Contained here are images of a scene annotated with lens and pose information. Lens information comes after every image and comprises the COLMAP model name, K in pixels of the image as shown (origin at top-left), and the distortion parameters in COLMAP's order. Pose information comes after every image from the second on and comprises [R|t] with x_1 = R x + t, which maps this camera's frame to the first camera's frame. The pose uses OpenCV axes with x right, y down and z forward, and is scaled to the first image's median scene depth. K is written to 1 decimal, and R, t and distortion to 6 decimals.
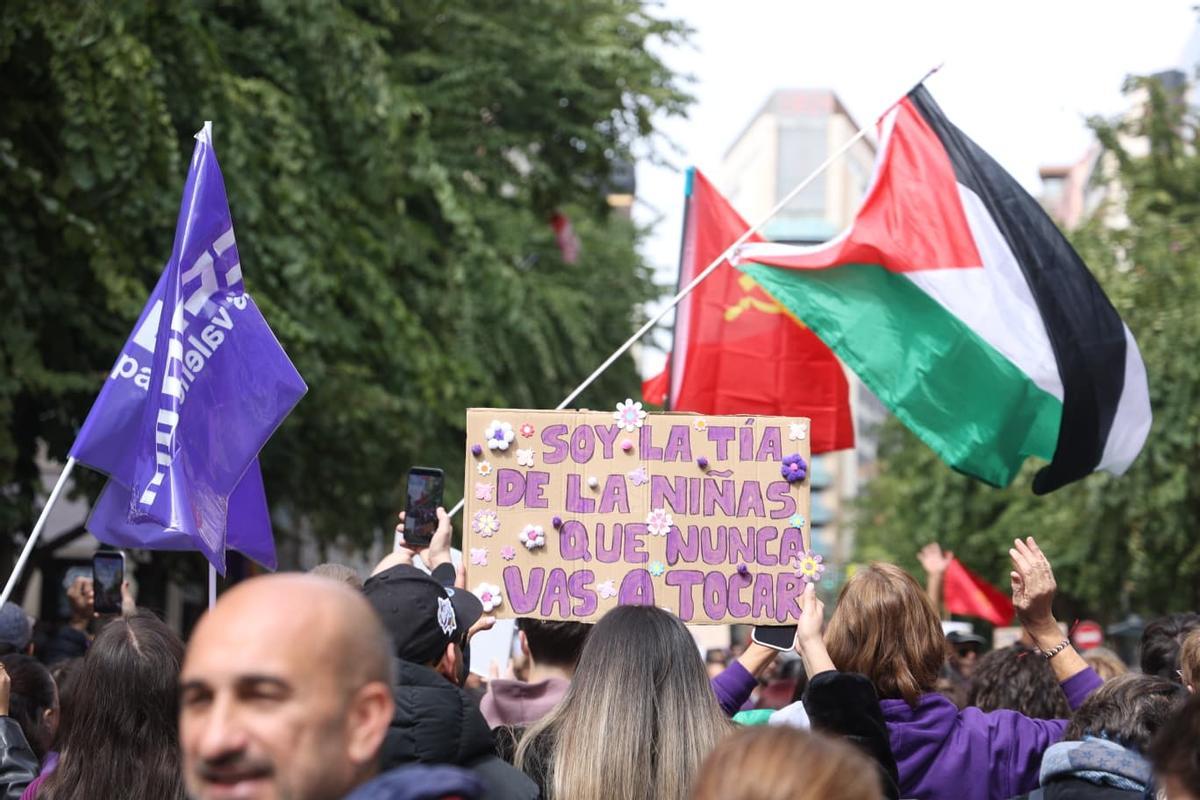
lens RADIAL K [[3475.5, 0, 598.3], [0, 3475.5, 423.9], [0, 0, 1]] dist [0.634174, 0.052397]
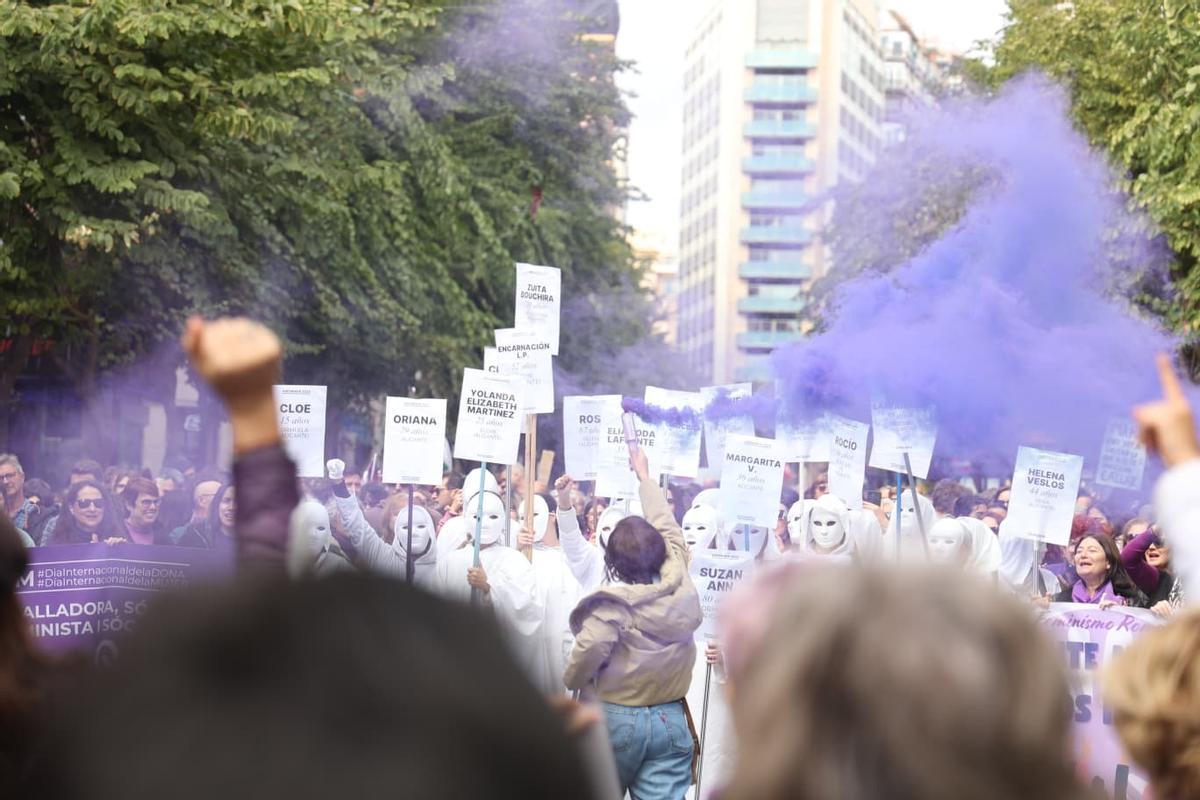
lens RADIAL K [[3475.5, 0, 598.3], [0, 3475.5, 423.9], [0, 0, 1]] dist [0.634174, 0.052397]
pose [[0.999968, -0.004906, 0.006295, 0.003096], [0.004590, 0.998777, 0.049230, -0.055491], [-0.006529, -0.049200, 0.998768, -0.811237]]
